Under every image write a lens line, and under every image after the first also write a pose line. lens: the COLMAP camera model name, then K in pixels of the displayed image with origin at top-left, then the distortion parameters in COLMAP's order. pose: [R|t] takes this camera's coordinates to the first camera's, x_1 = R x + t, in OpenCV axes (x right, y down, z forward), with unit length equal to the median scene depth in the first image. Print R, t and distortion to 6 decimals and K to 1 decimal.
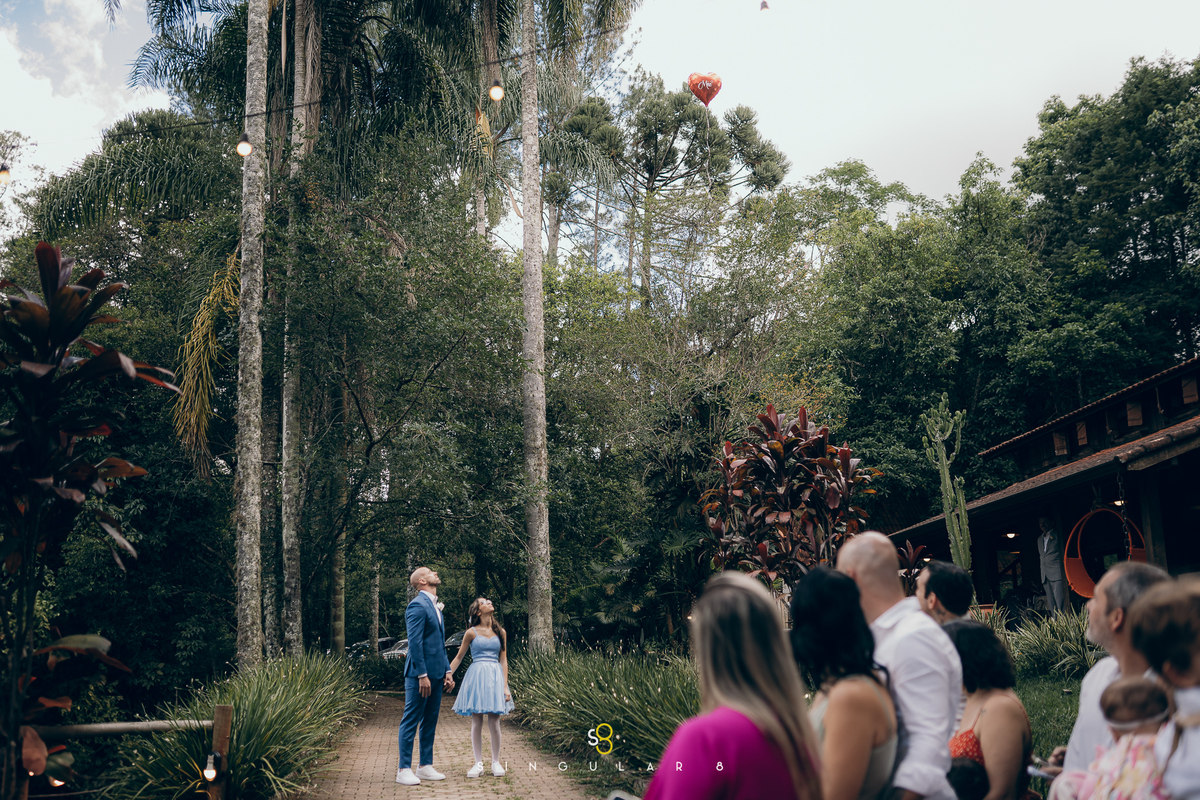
lens RADIAL K [[1238.2, 0, 600.6], [0, 1238.2, 403.9], [0, 0, 1]] dist [-0.019113, 0.000000]
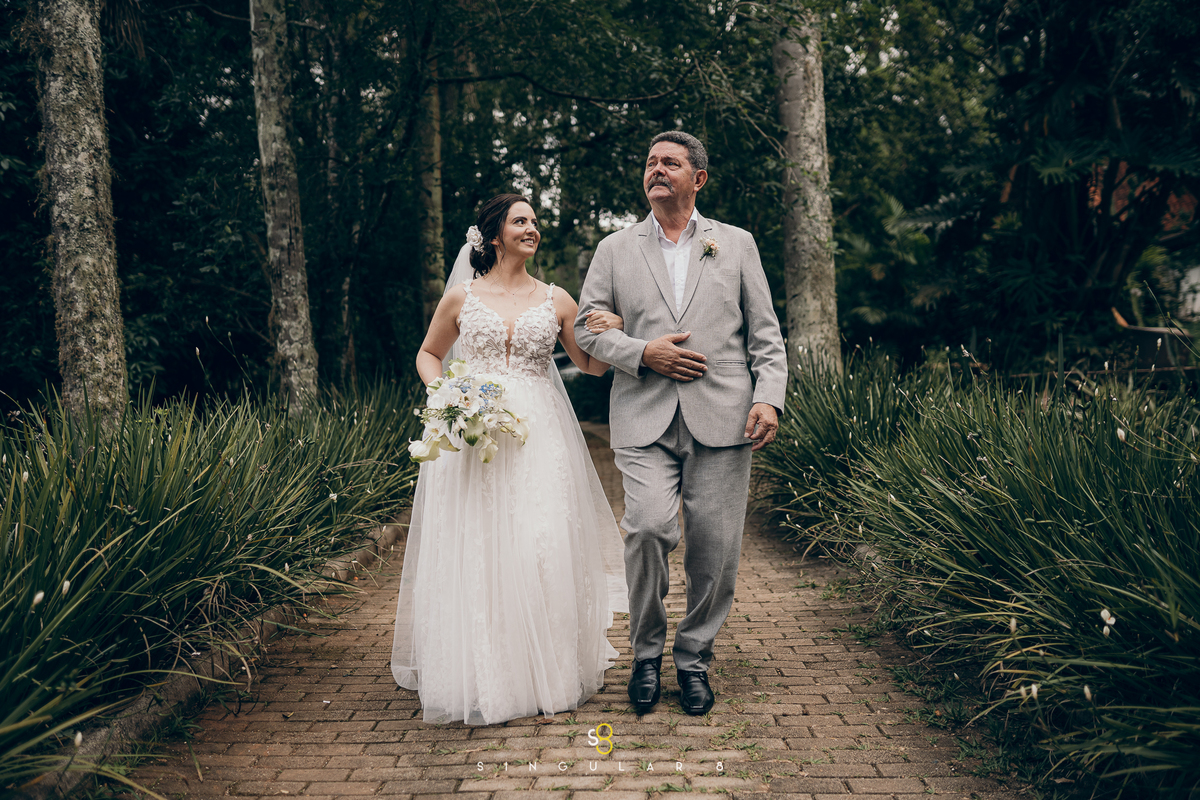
lens RADIAL K [[1238.2, 0, 600.5], [0, 1238.2, 400.5], [0, 0, 1]] dist [-0.019113, 0.000000]
pose [[0.988123, -0.011992, -0.153193, -0.059774], [0.045957, 0.974383, 0.220151, 0.106991], [0.146629, -0.224577, 0.963361, 0.551237]]
